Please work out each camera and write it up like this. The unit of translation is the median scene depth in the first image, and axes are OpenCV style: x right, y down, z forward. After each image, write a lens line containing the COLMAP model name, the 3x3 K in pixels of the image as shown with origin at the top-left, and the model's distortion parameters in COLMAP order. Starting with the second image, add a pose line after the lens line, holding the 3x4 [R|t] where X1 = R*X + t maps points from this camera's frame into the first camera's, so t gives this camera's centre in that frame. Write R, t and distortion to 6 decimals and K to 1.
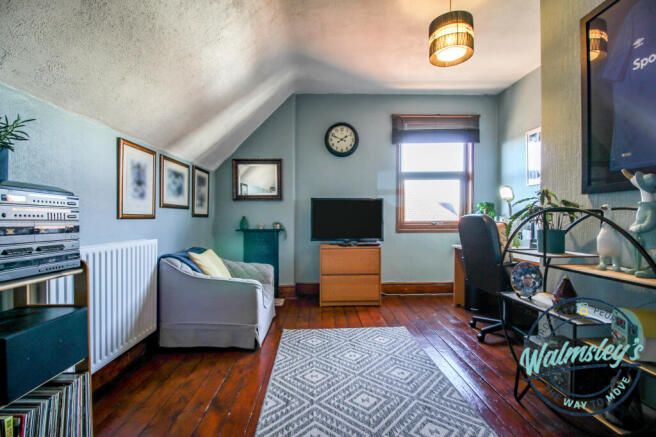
lens RADIAL K [[315.3, 0, 328.2], [0, 315.3, 218.0], [0, 0, 1]] dist [-0.014083, -0.000411]
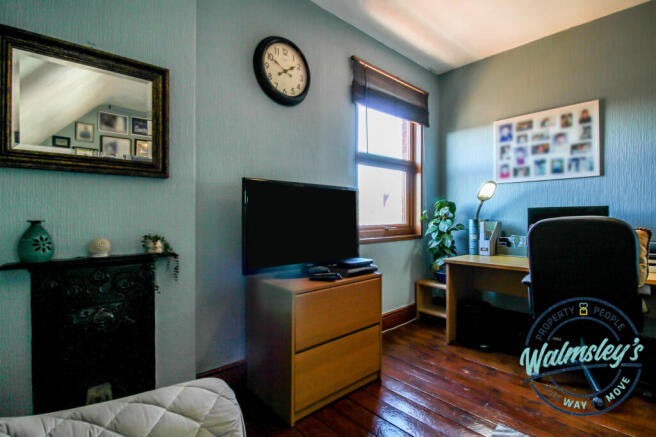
lens RADIAL K [[315.3, 0, 326.5], [0, 315.3, 215.3], [0, 0, 1]] dist [-0.014083, -0.000411]
pose [[0.759772, 0.006134, 0.650160, -0.240748], [-0.000874, 0.999964, -0.008413, -0.007172], [-0.650189, 0.005824, 0.759750, 0.564657]]
